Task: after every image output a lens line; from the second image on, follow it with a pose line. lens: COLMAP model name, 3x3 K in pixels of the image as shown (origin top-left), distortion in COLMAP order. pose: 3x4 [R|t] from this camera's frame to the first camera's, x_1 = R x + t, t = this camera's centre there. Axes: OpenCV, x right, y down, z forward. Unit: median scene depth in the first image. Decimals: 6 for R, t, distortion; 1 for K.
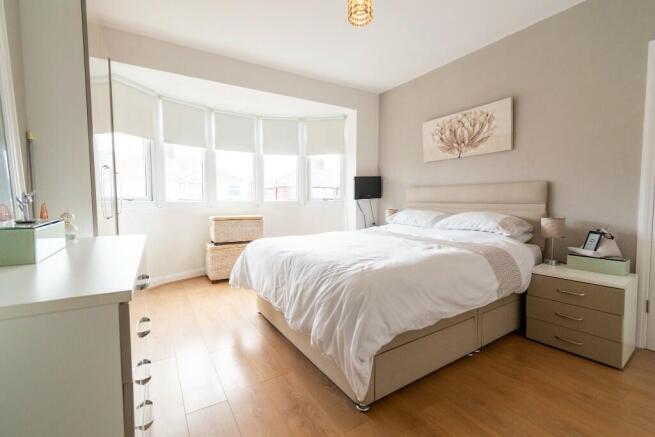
lens RADIAL K [[289.5, 0, 328.1], [0, 289.5, 215.7], [0, 0, 1]] dist [-0.001379, -0.000555]
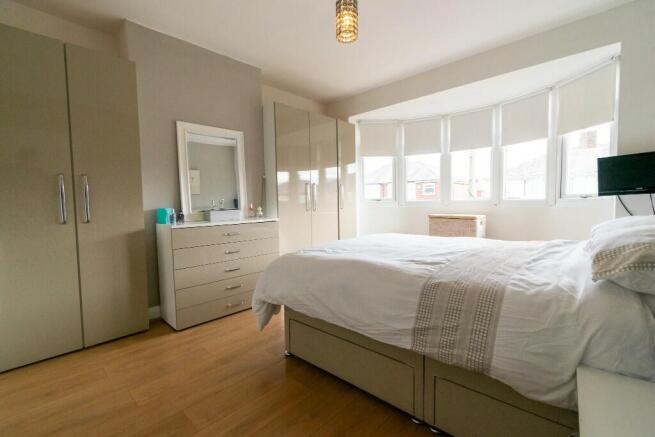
lens RADIAL K [[289.5, 0, 328.1], [0, 289.5, 215.7], [0, 0, 1]] dist [-0.001379, -0.000555]
pose [[0.251303, 0.041336, -0.967025, 0.540667], [-0.034844, 0.998826, 0.033640, -0.014452], [0.967281, 0.025242, 0.252448, 0.299597]]
